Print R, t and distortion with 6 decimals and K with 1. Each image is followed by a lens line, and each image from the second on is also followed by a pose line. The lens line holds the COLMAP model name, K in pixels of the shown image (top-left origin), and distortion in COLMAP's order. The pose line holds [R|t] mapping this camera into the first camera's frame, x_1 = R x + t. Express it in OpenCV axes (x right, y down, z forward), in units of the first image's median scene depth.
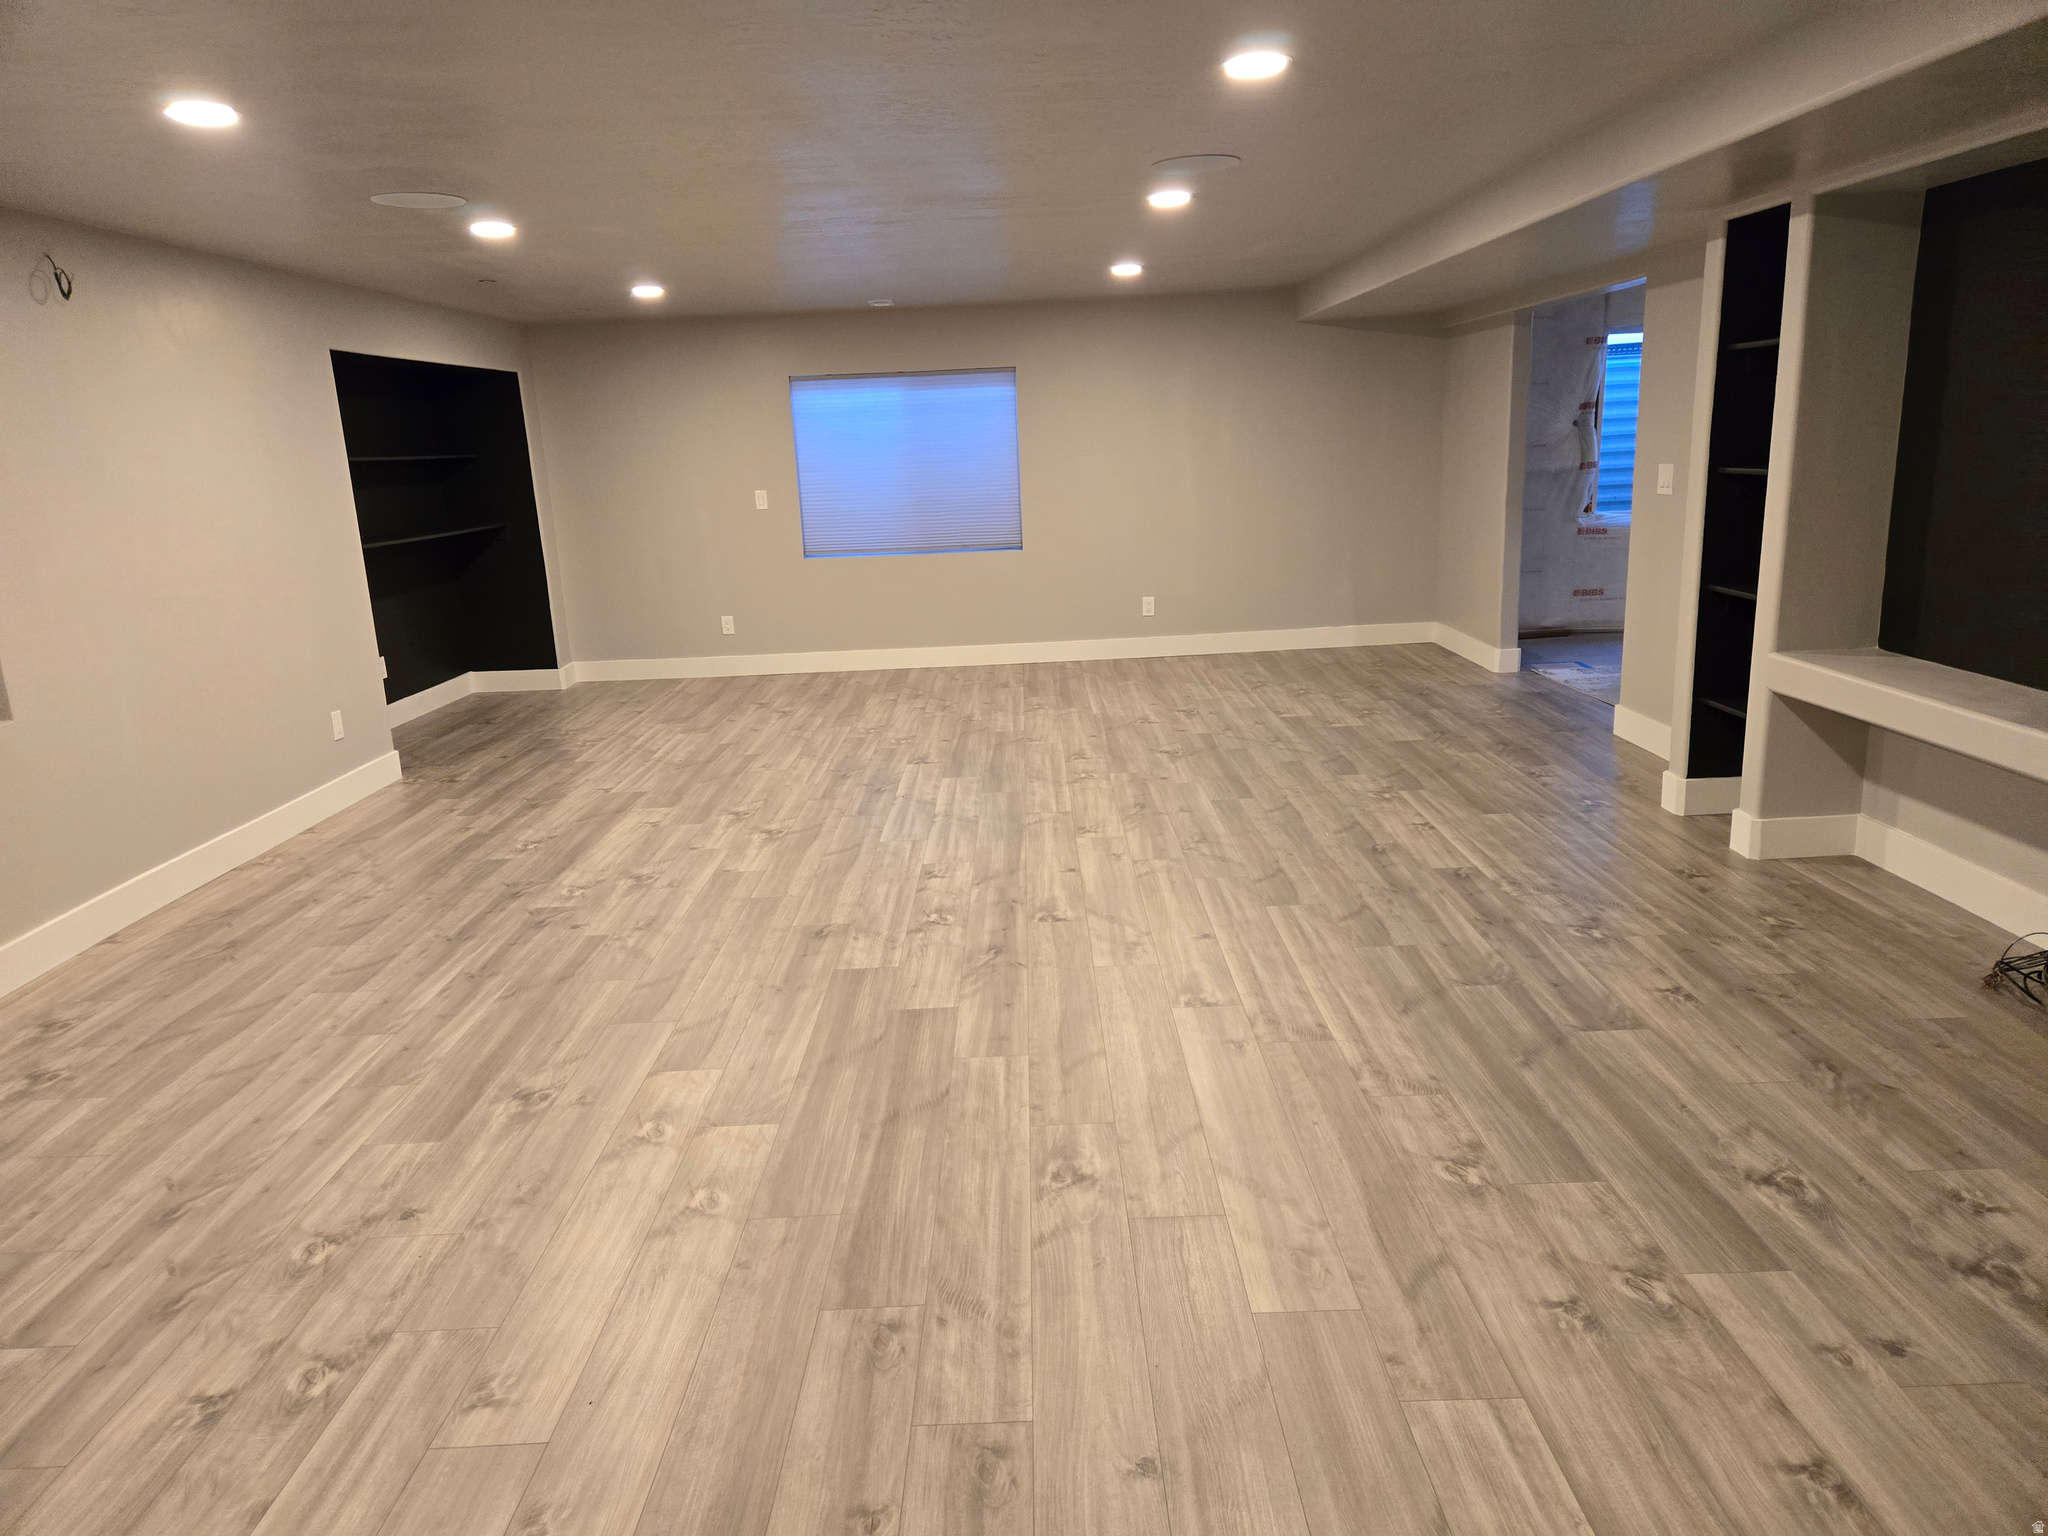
lens RADIAL K [[1378.8, 0, 1027.1], [0, 1378.8, 769.6], [0, 0, 1]] dist [0.065426, -0.026365]
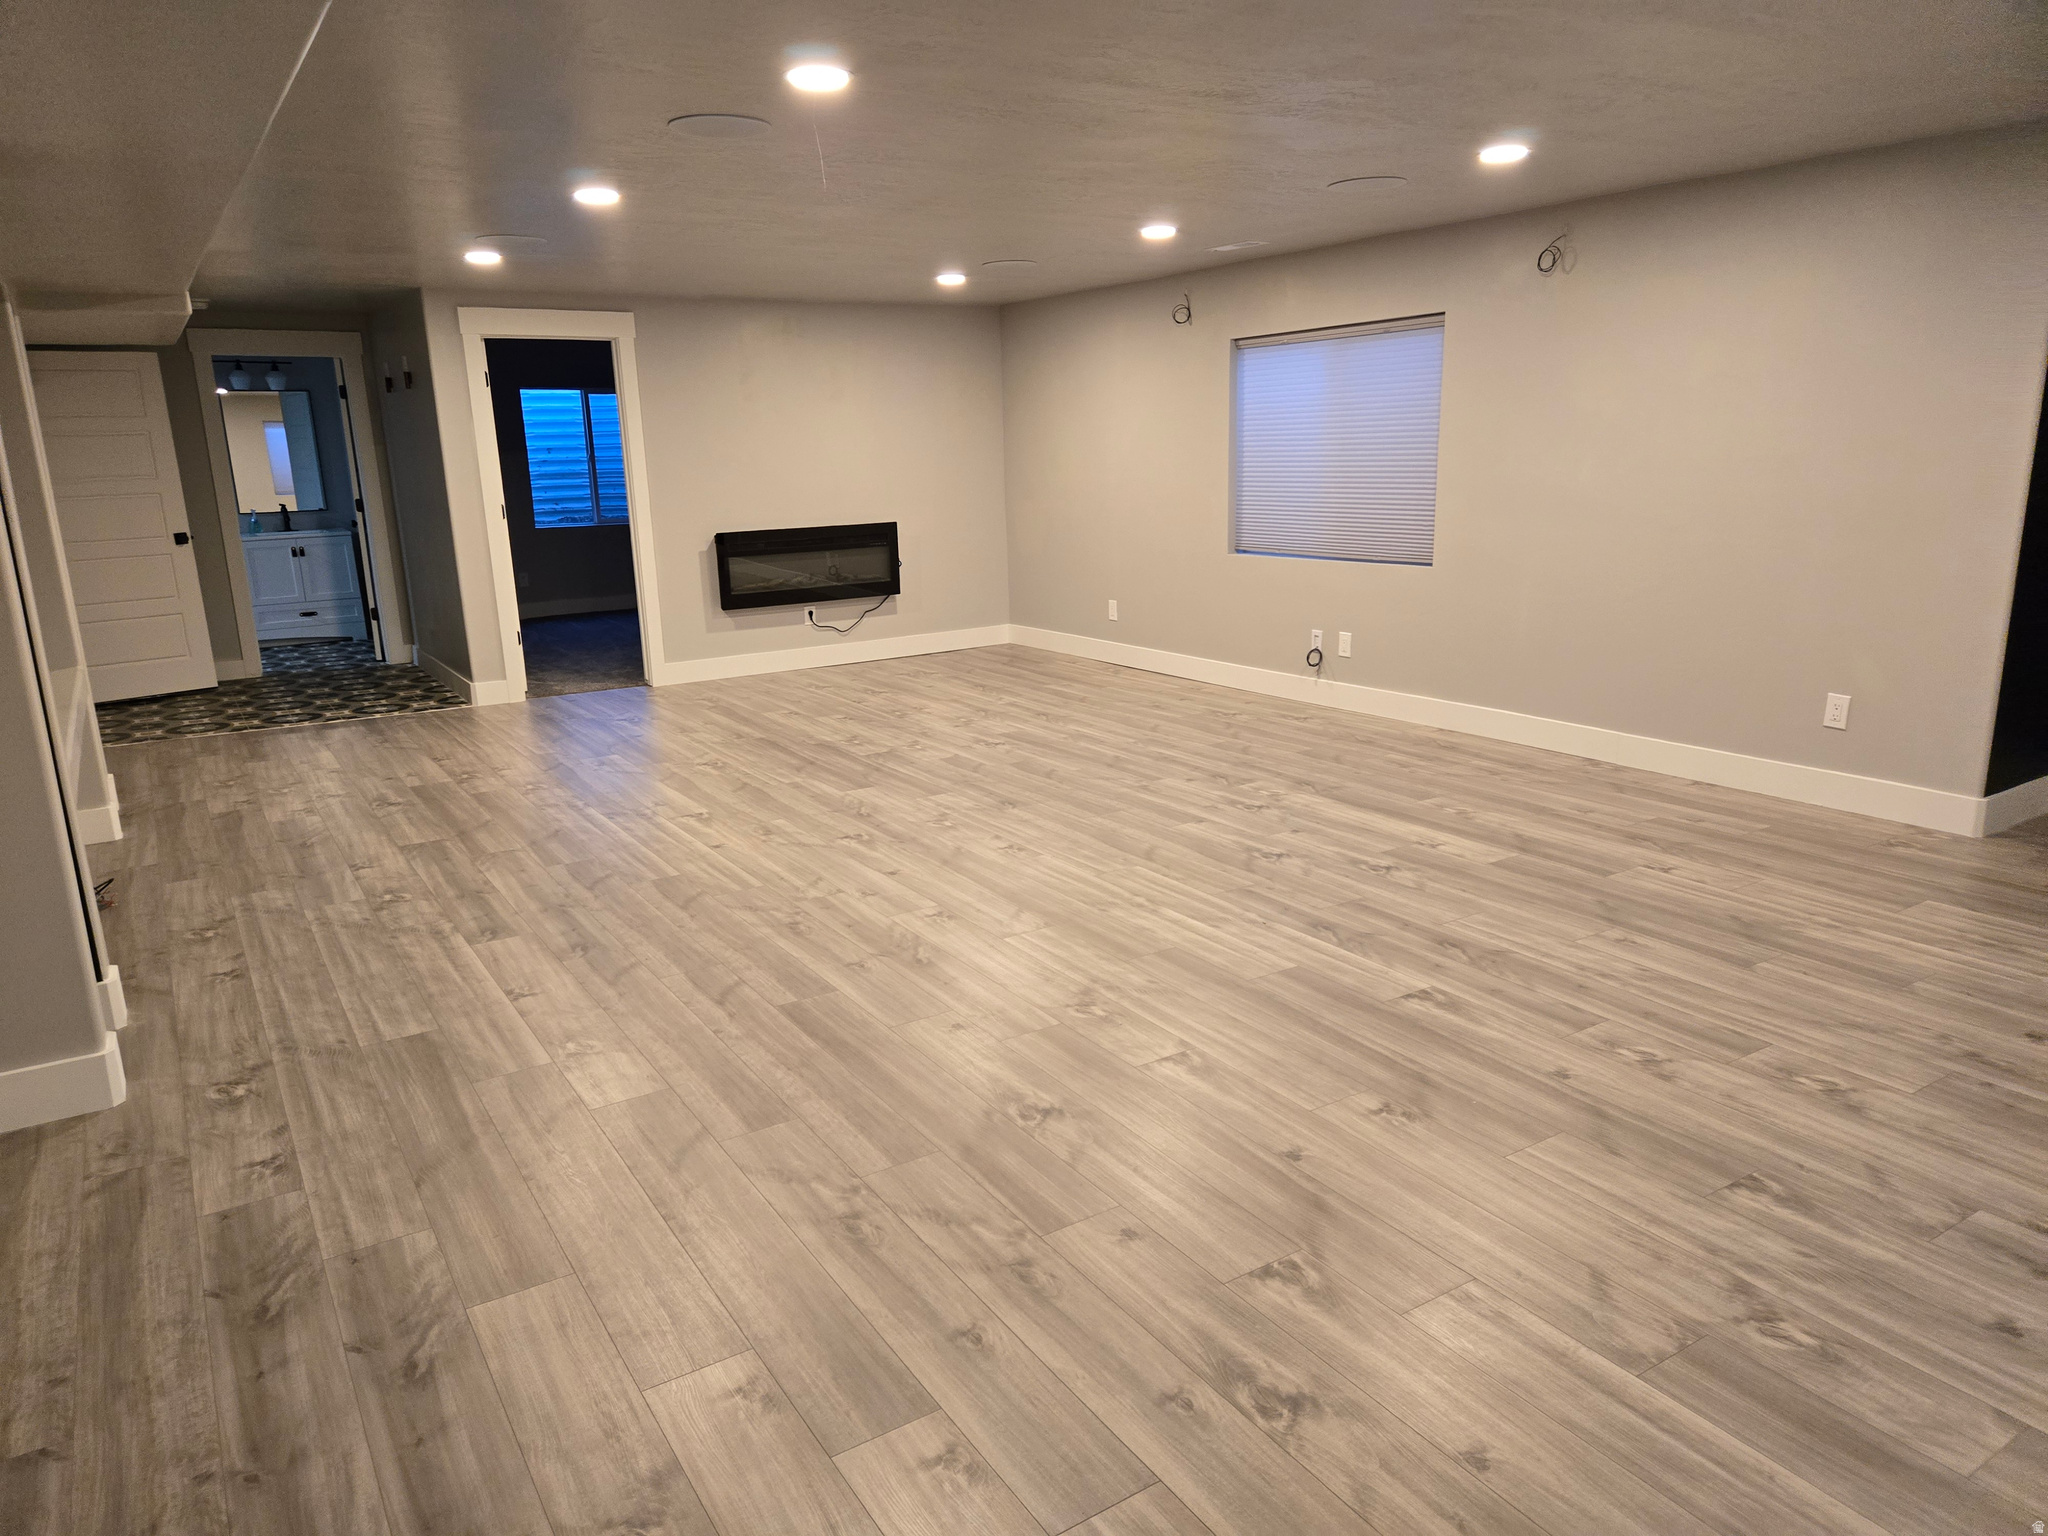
lens RADIAL K [[1378.8, 0, 1025.1], [0, 1378.8, 767.7], [0, 0, 1]] dist [0.065426, -0.026365]
pose [[-0.843897, 0.196451, -0.499245, 0.437590], [-0.057046, 0.892417, 0.447592, -0.450195], [0.533464, 0.406201, -0.741901, 1.774666]]
